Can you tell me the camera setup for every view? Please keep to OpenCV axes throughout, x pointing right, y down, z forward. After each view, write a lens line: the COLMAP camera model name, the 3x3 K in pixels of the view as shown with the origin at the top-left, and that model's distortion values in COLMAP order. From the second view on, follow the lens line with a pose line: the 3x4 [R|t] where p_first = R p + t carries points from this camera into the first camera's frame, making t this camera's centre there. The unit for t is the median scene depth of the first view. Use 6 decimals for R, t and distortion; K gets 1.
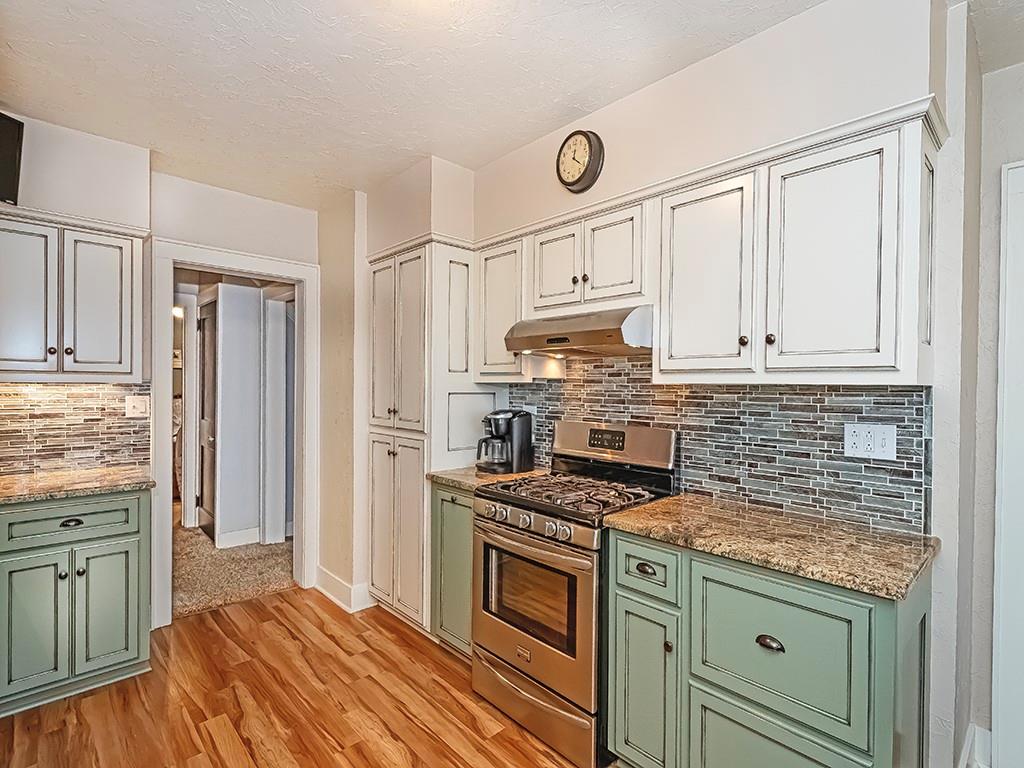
lens RADIAL K [[507.5, 0, 514.9], [0, 507.5, 387.6], [0, 0, 1]] dist [0.006532, -0.005269]
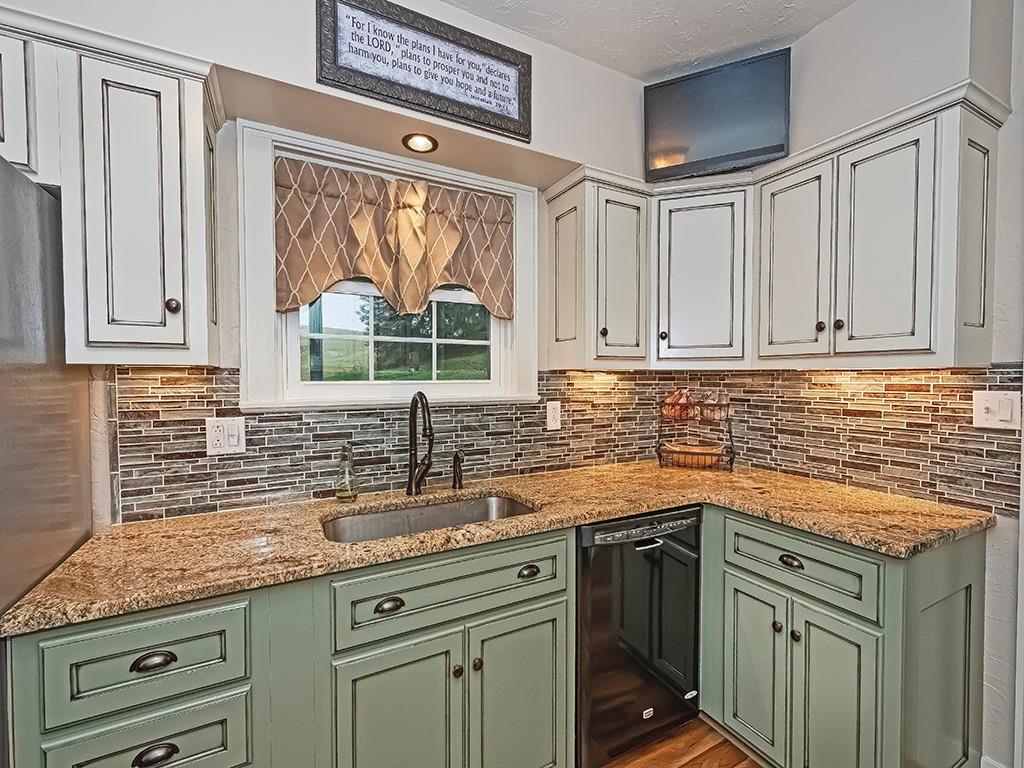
lens RADIAL K [[451.4, 0, 514.6], [0, 451.4, 386.7], [0, 0, 1]] dist [0.009728, 0.000217]
pose [[-0.262353, 0.013173, -0.964882, -0.146230], [-0.003307, 0.999889, 0.014550, 0.008420], [0.964966, 0.007008, -0.262280, 0.774774]]
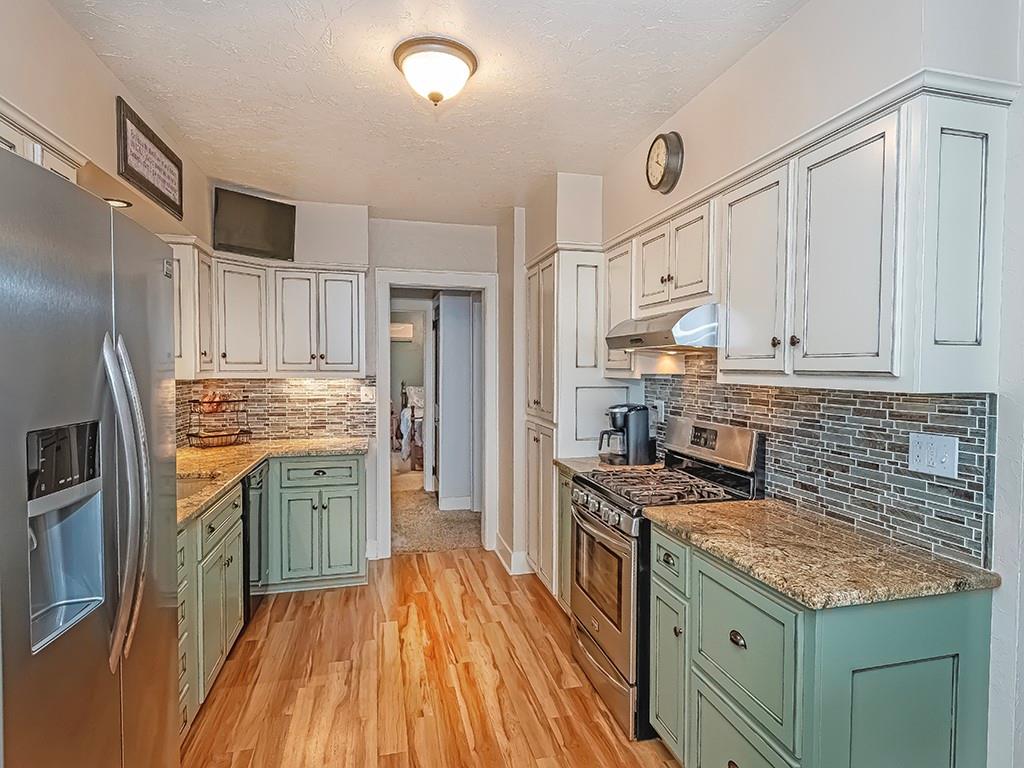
lens RADIAL K [[563.9, 0, 513.2], [0, 563.9, 383.3], [0, 0, 1]] dist [-0.000445, -0.005079]
pose [[0.866004, 0.008210, -0.499969, 0.437044], [0.003221, 0.999753, 0.021995, -0.030404], [0.500026, -0.020658, 0.865764, -0.139806]]
